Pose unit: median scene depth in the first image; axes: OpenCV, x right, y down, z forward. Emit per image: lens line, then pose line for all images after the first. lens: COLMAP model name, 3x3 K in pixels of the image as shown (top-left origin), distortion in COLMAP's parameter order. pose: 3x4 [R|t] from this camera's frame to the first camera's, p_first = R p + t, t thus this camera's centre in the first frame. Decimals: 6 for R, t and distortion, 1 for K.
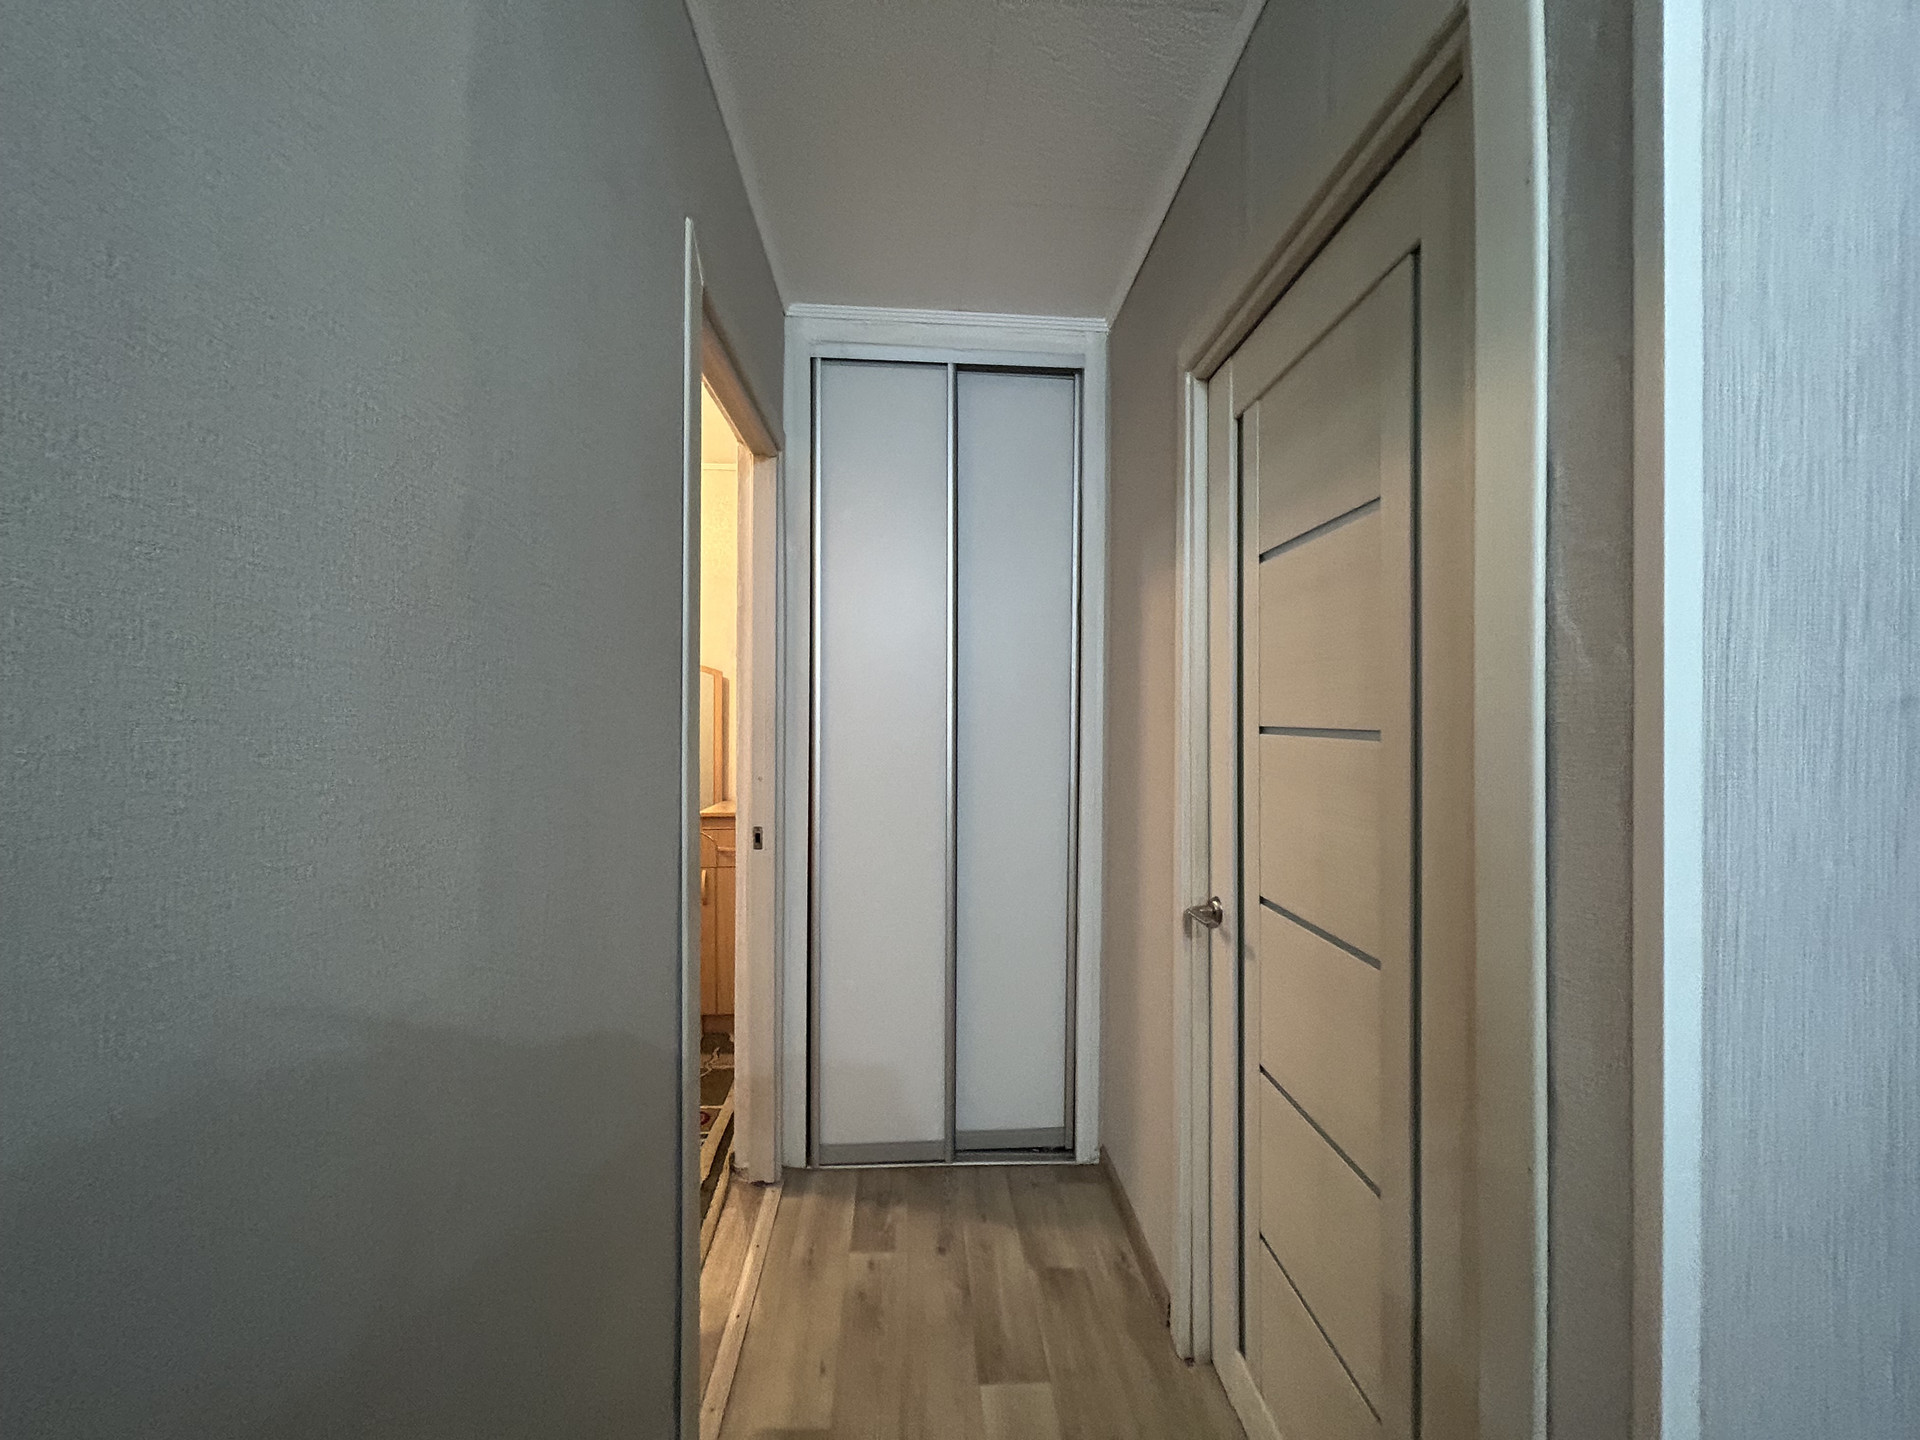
lens RADIAL K [[771.5, 0, 956.3], [0, 771.5, 720.3], [0, 0, 1]] dist [-0.000199, -0.000002]
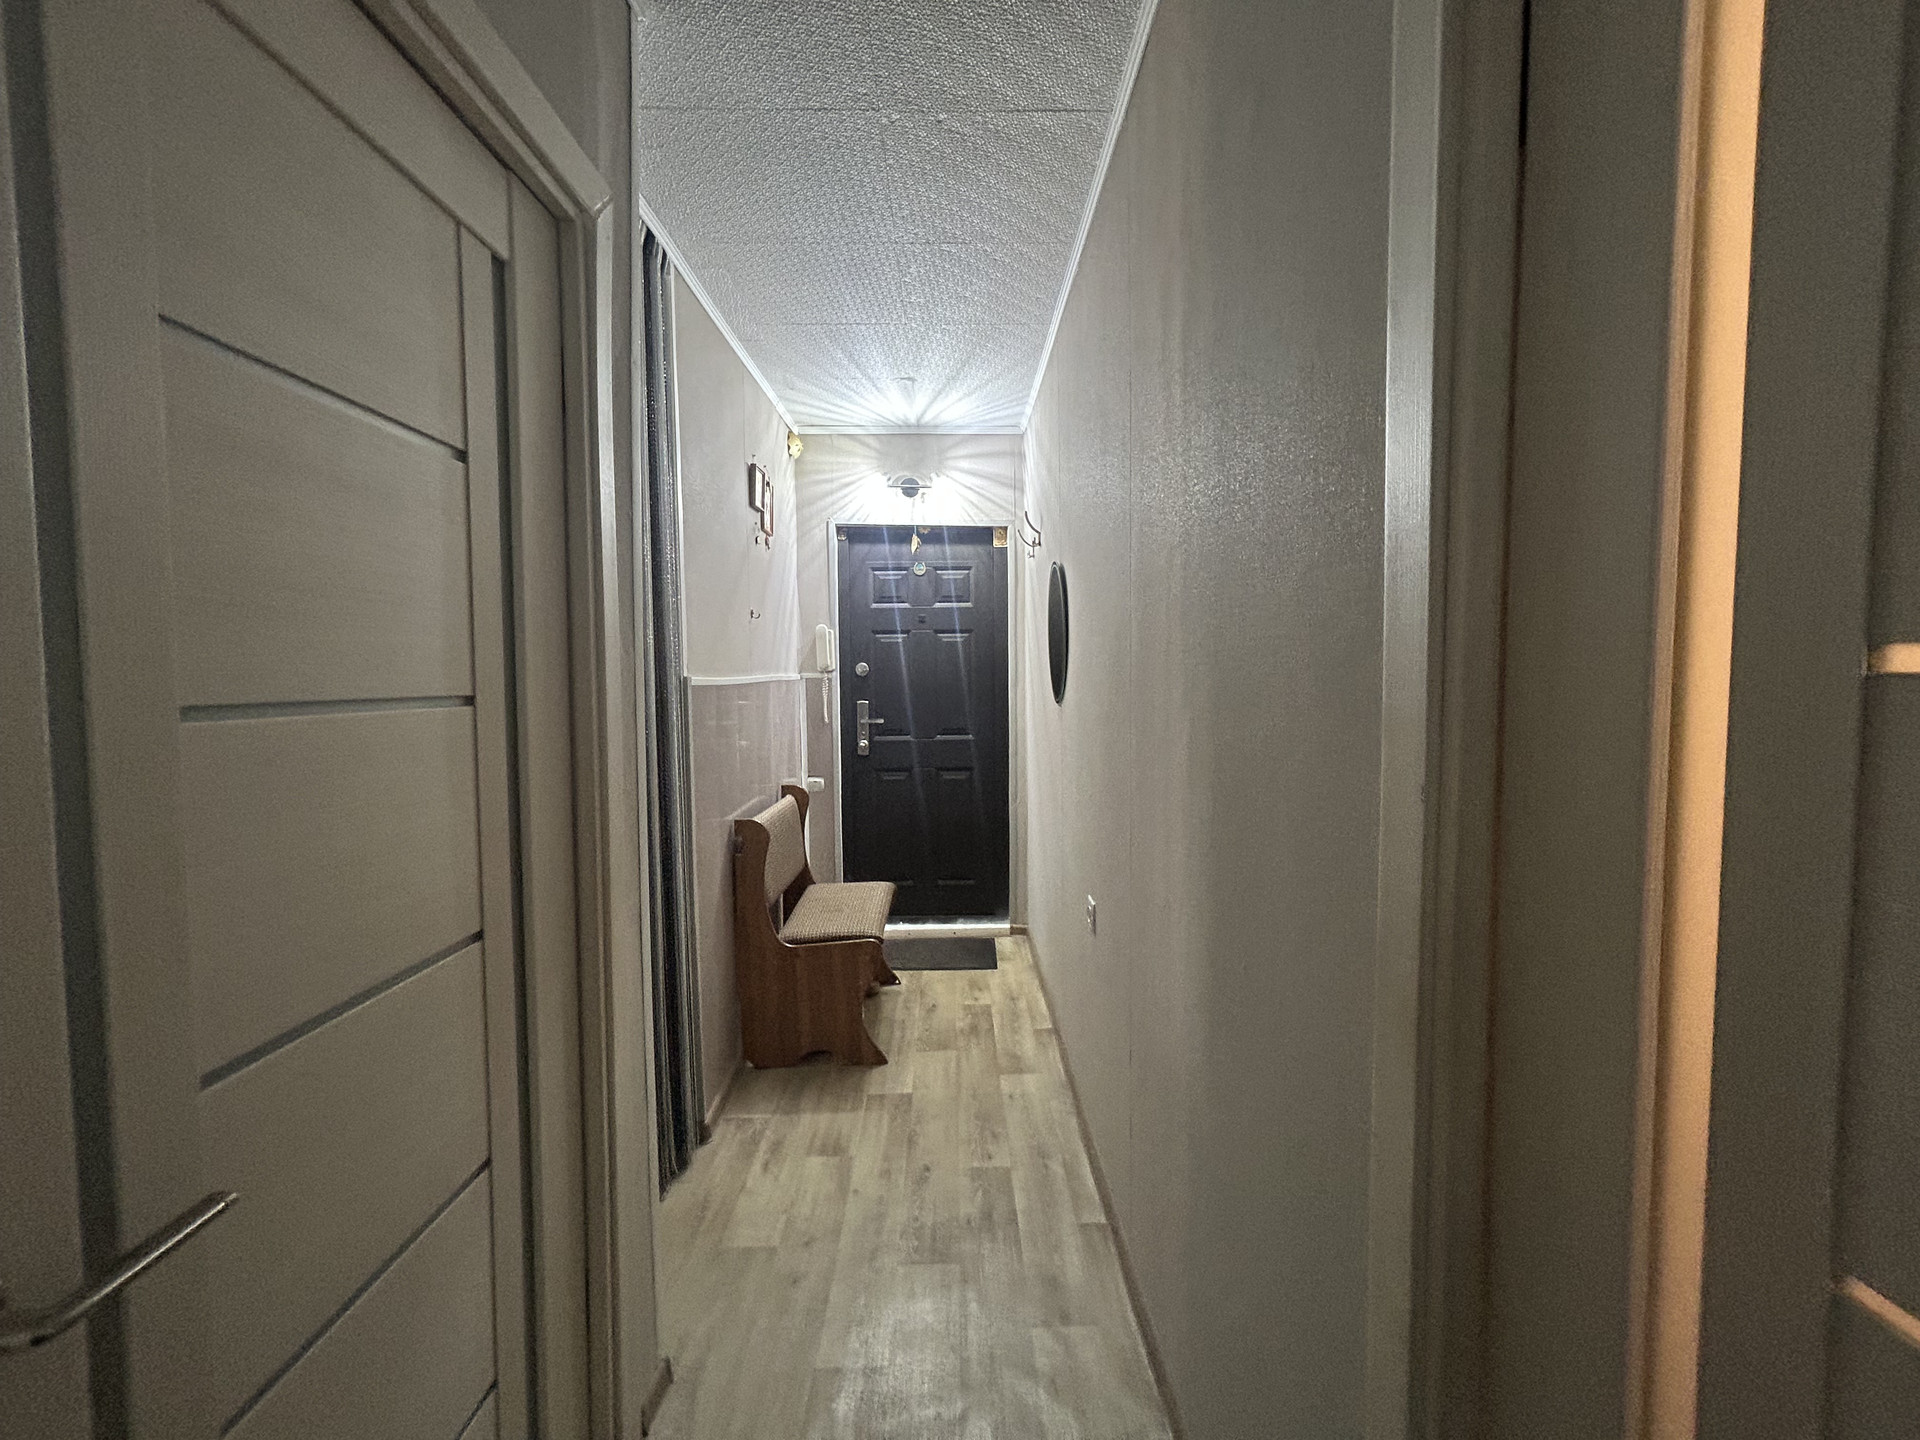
lens RADIAL K [[772.8, 0, 960.0], [0, 772.8, 720.0], [0, 0, 1]] dist [-0.000491, 0.000203]
pose [[-0.998203, 0.025425, 0.054260, -0.165155], [0.028601, 0.997874, 0.058565, -0.004185], [-0.052656, 0.060012, -0.996808, 2.410381]]
